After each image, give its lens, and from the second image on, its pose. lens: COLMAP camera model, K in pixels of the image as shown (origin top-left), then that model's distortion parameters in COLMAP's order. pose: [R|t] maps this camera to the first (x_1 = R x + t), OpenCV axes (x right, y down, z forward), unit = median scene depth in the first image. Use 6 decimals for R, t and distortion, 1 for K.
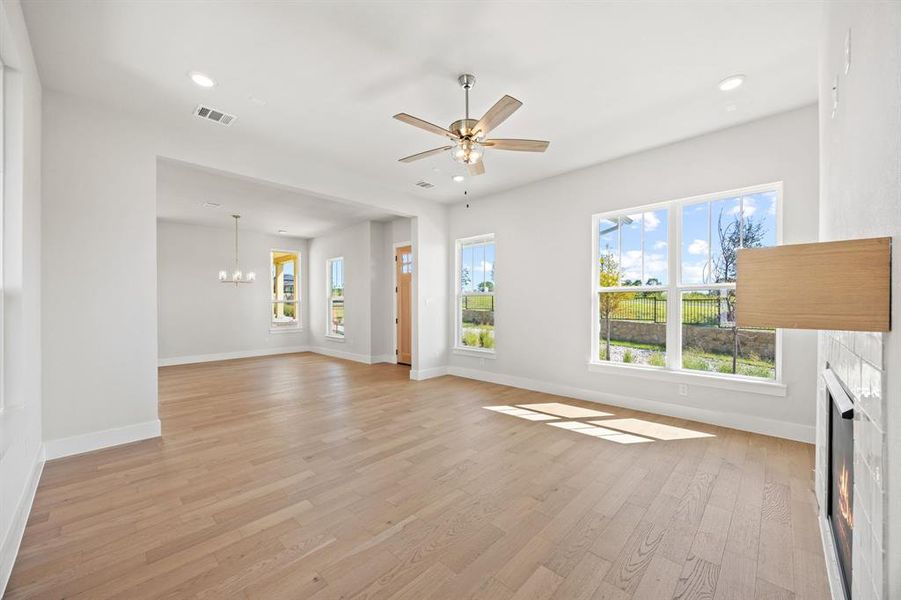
lens RADIAL K [[345.1, 0, 457.8], [0, 345.1, 305.9], [0, 0, 1]] dist [-0.002740, -0.000210]
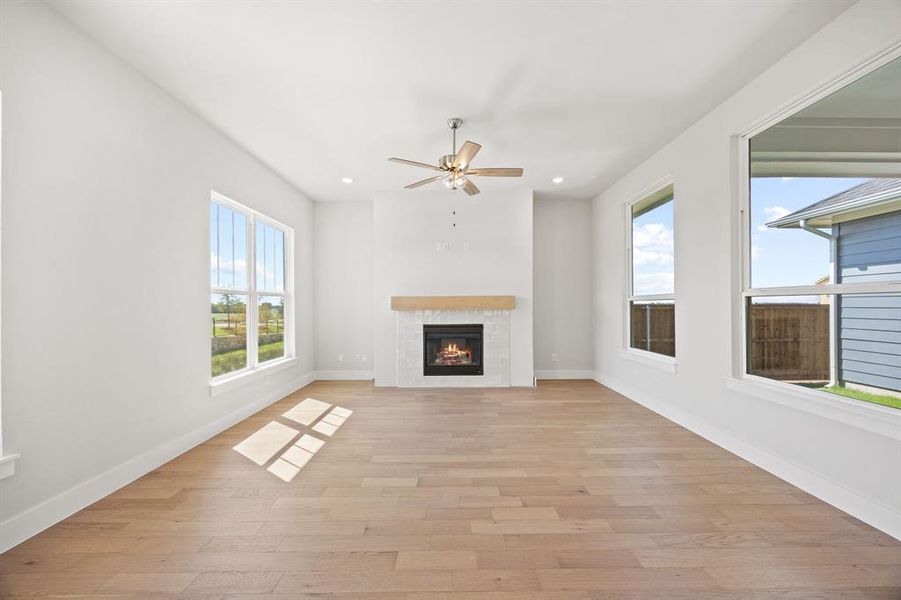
lens RADIAL K [[345.1, 0, 451.4], [0, 345.1, 304.6], [0, 0, 1]] dist [-0.002740, -0.000210]
pose [[-0.681368, 0.008805, 0.731888, -0.656604], [0.011985, 0.999928, -0.000872, -0.004642], [-0.731843, 0.008178, -0.681424, 1.417982]]
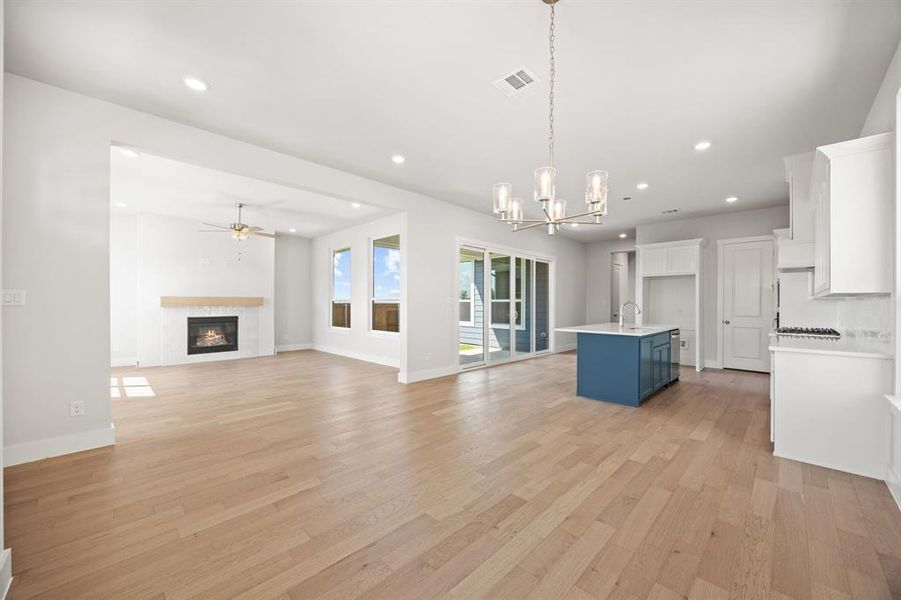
lens RADIAL K [[345.1, 0, 457.5], [0, 345.1, 301.3], [0, 0, 1]] dist [-0.002740, -0.000210]
pose [[-0.999782, 0.002466, 0.020735, -1.101902], [0.002445, 0.999996, -0.001048, -0.007780], [-0.020737, -0.000997, -0.999784, 2.464008]]
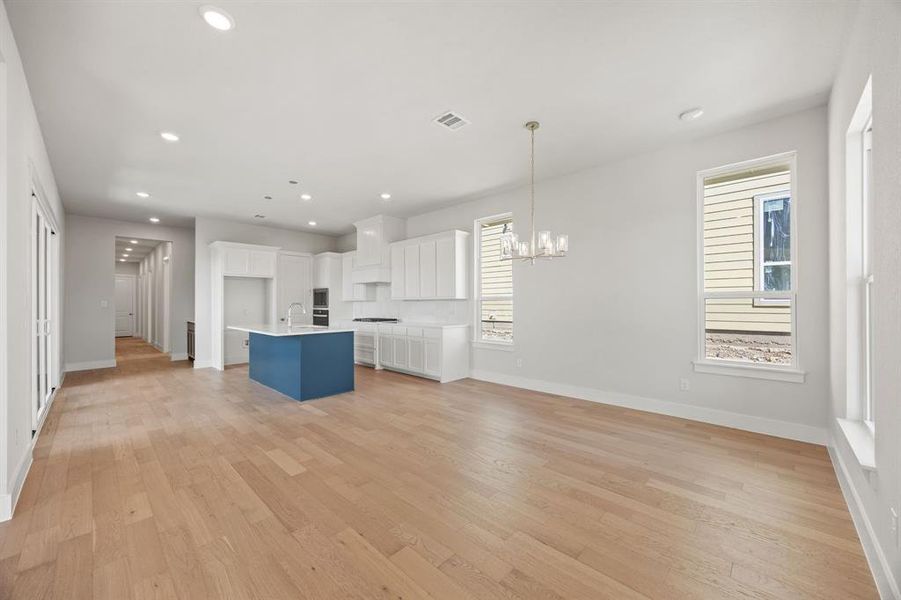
lens RADIAL K [[345.1, 0, 453.5], [0, 345.1, 302.5], [0, 0, 1]] dist [-0.002740, -0.000210]
pose [[0.011269, 0.002884, -0.999932, -0.288743], [-0.001441, 0.999995, 0.002868, -0.011703], [0.999935, 0.001408, 0.011273, 1.687708]]
